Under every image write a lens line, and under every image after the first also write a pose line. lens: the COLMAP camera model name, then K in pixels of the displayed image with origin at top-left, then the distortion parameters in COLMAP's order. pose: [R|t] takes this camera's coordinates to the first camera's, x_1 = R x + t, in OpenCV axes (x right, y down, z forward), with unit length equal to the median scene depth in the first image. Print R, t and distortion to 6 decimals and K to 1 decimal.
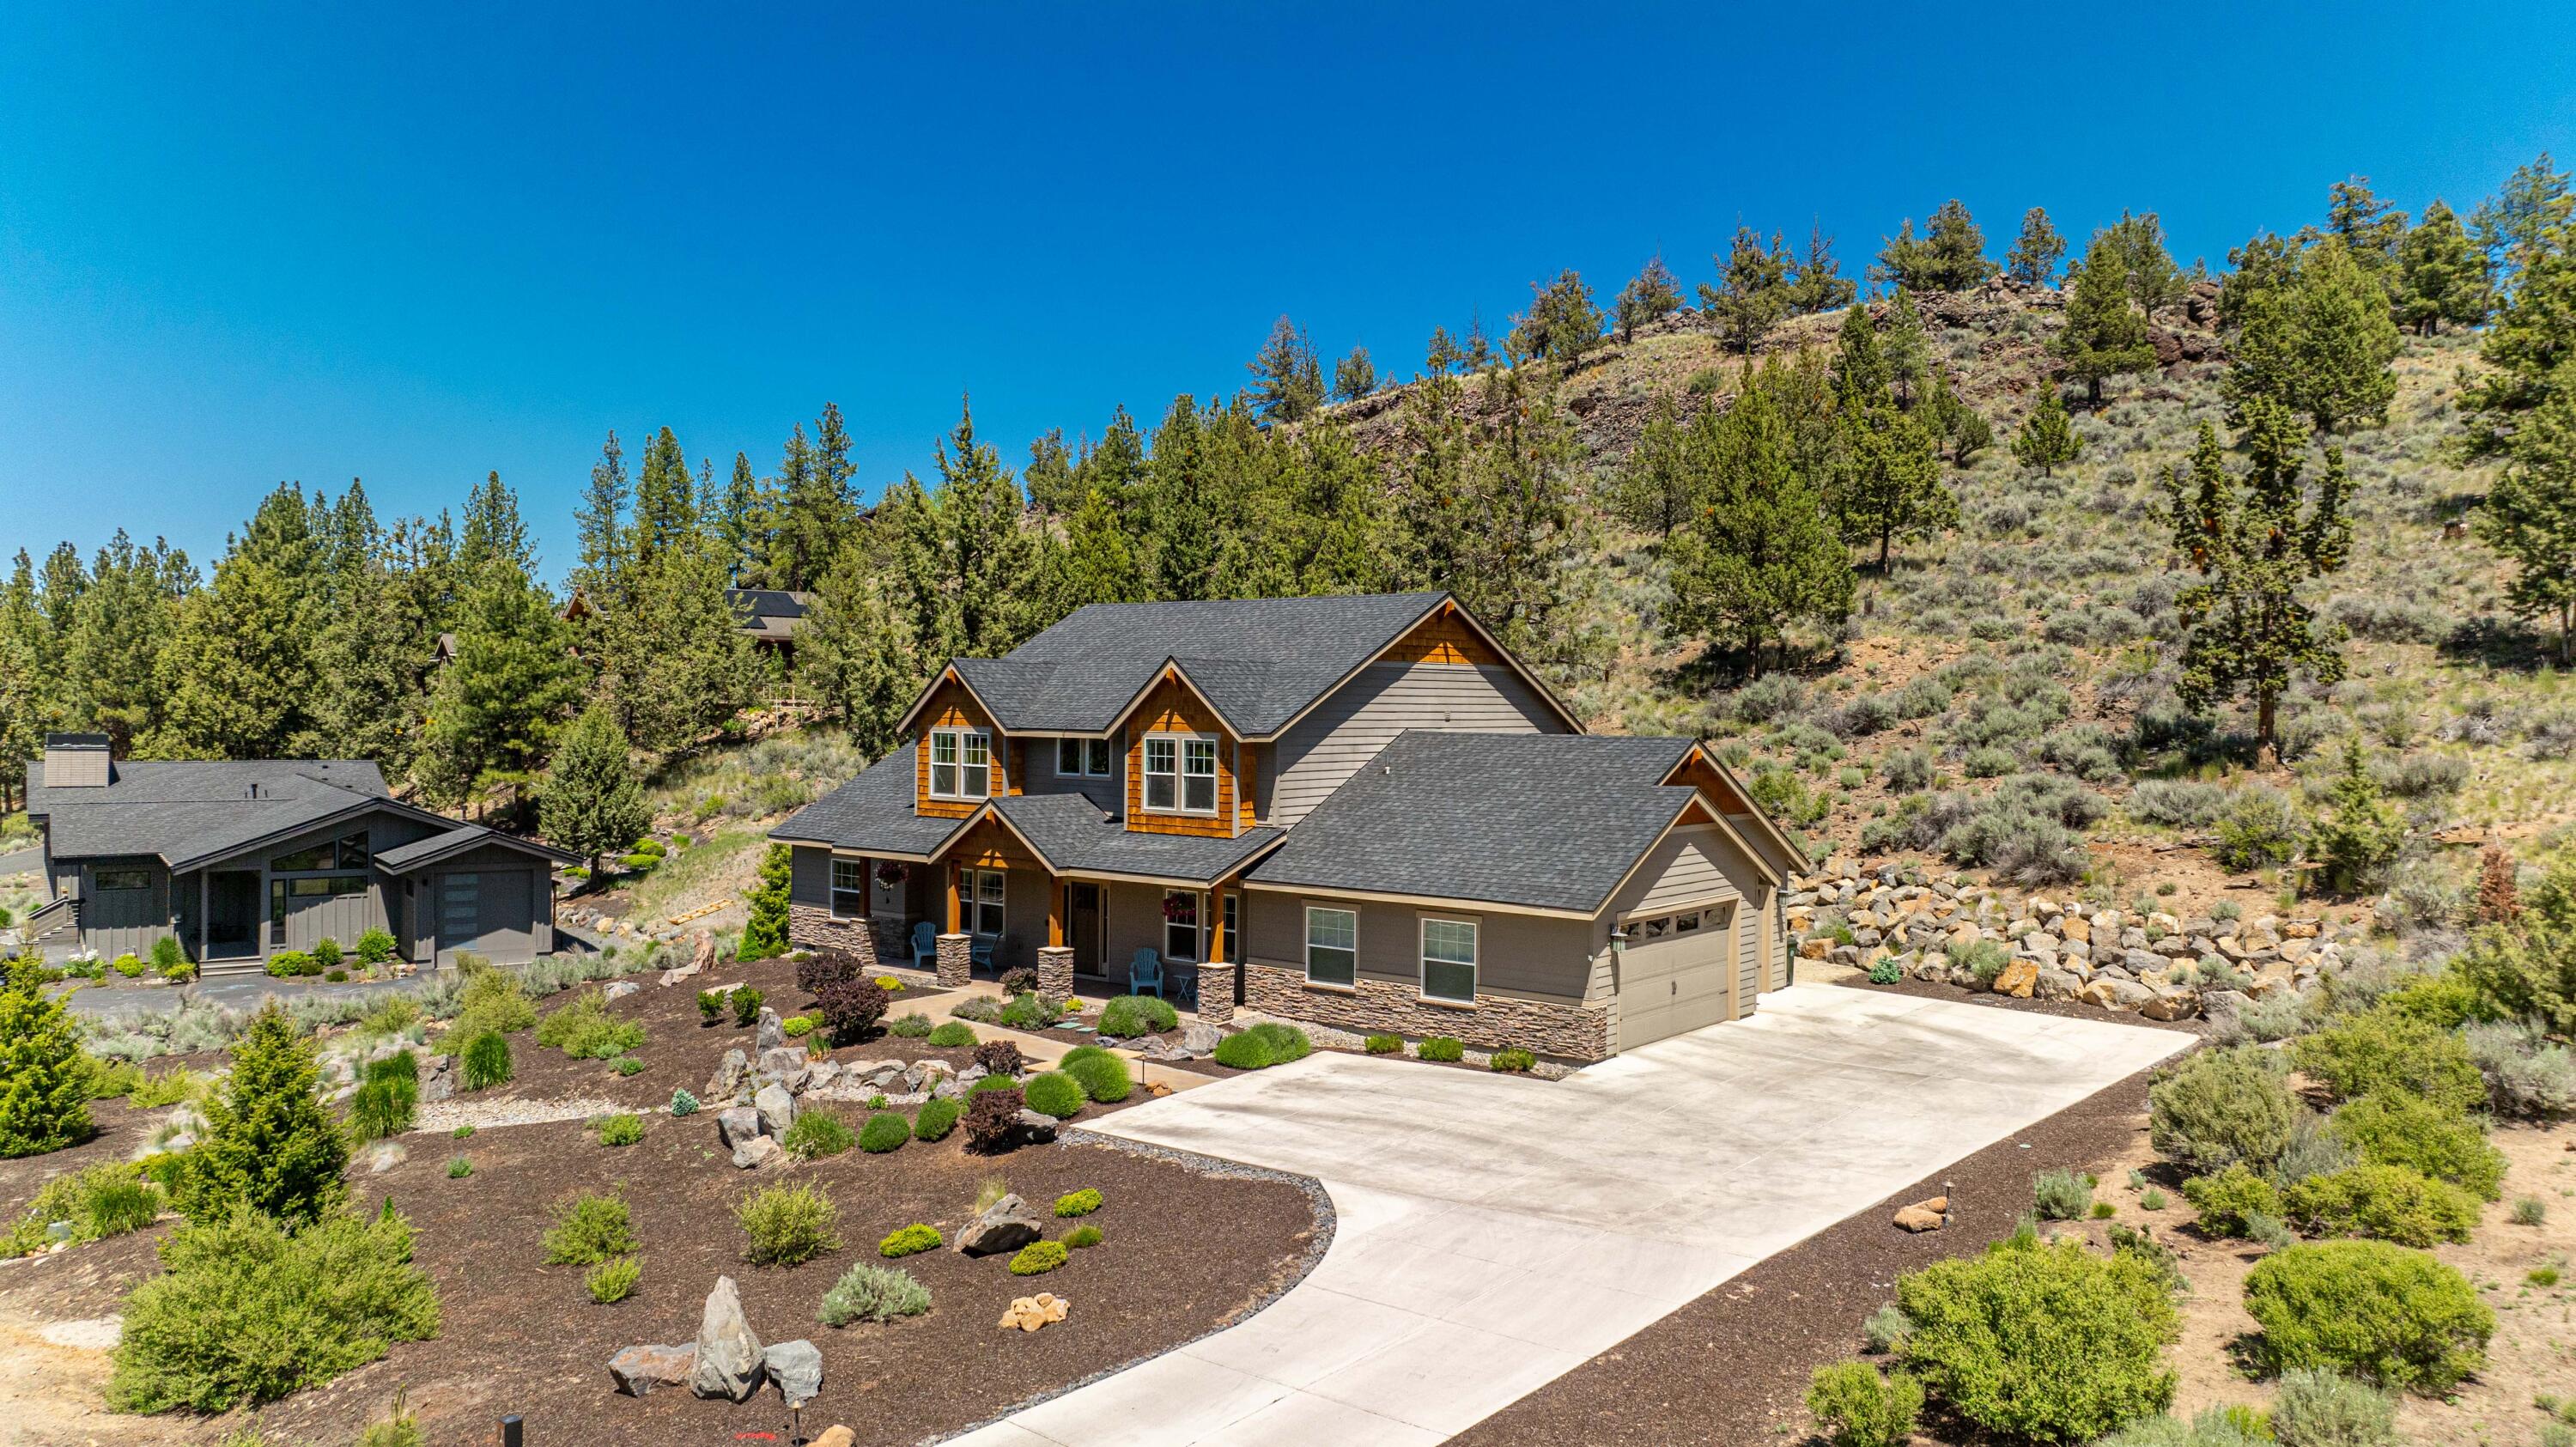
lens RADIAL K [[1792.8, 0, 1289.2], [0, 1792.8, 725.5], [0, 0, 1]] dist [-0.026103, 0.017493]
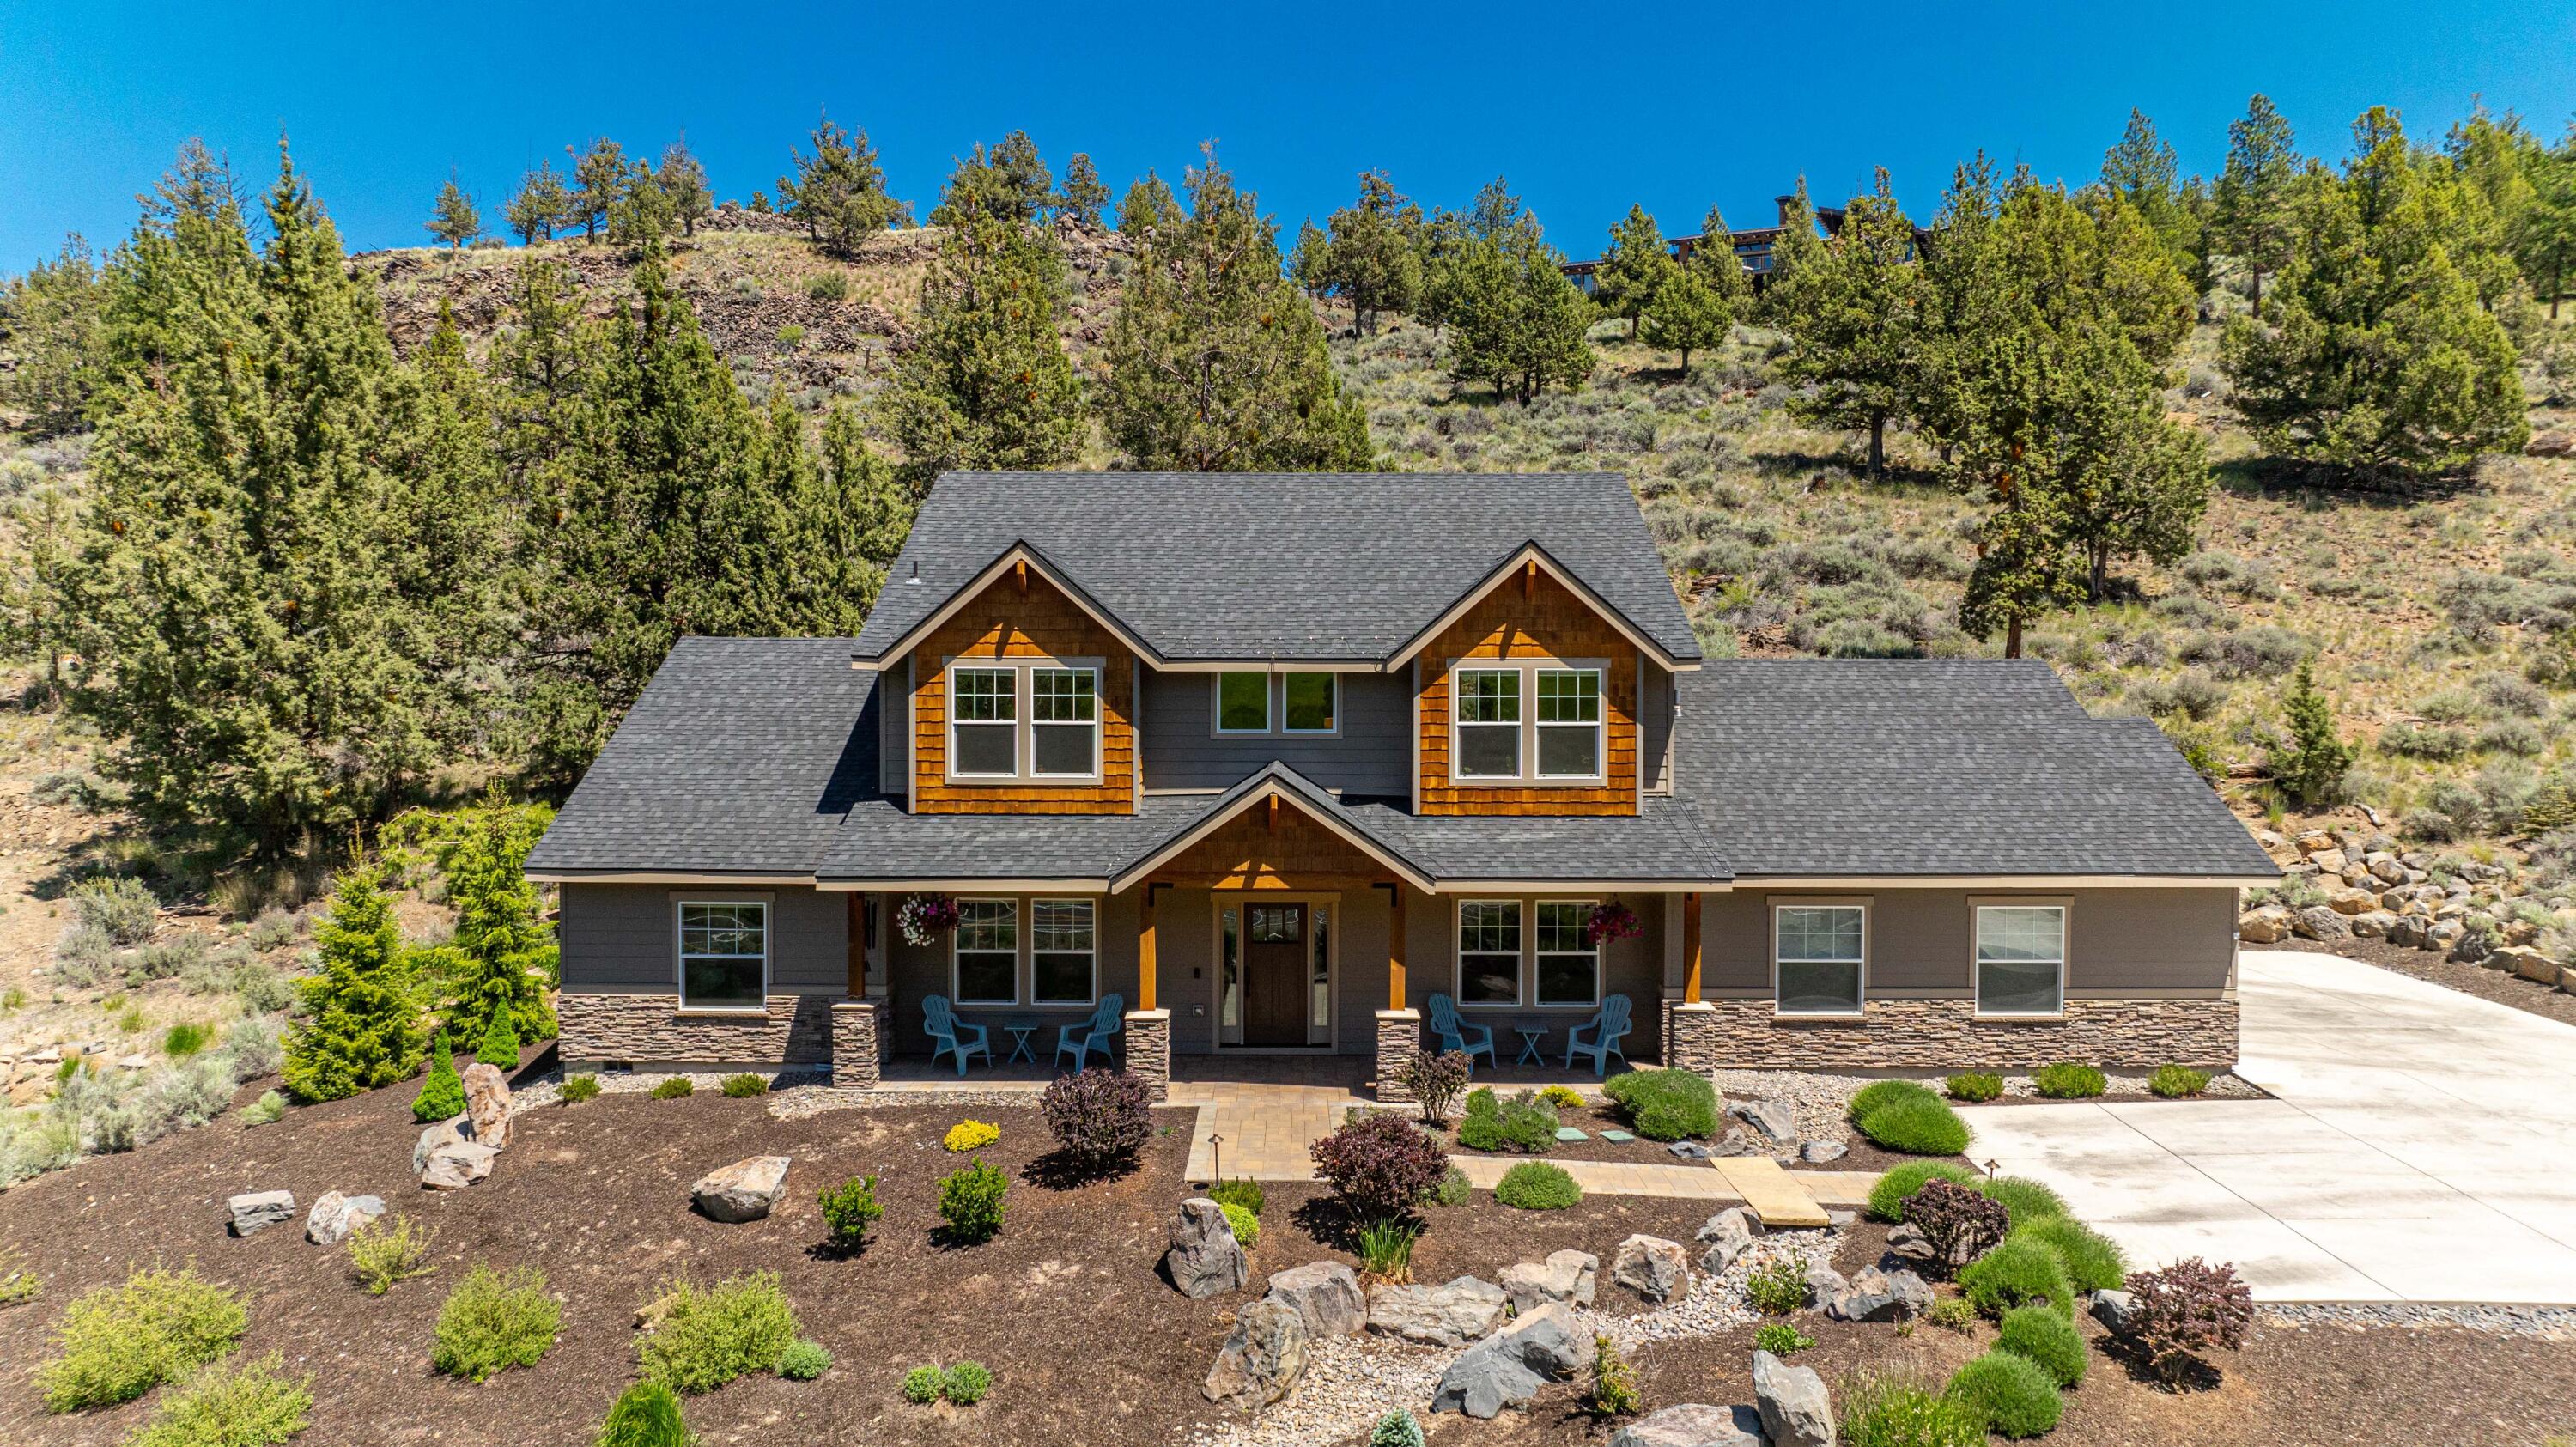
lens RADIAL K [[2027.2, 0, 1292.4], [0, 2027.2, 718.8], [0, 0, 1]] dist [-0.013058, -0.004106]
pose [[0.782565, -0.038587, 0.621372, -0.581621], [0.011806, 0.998818, 0.047158, -0.010273], [-0.622457, -0.029568, 0.782095, 0.469764]]
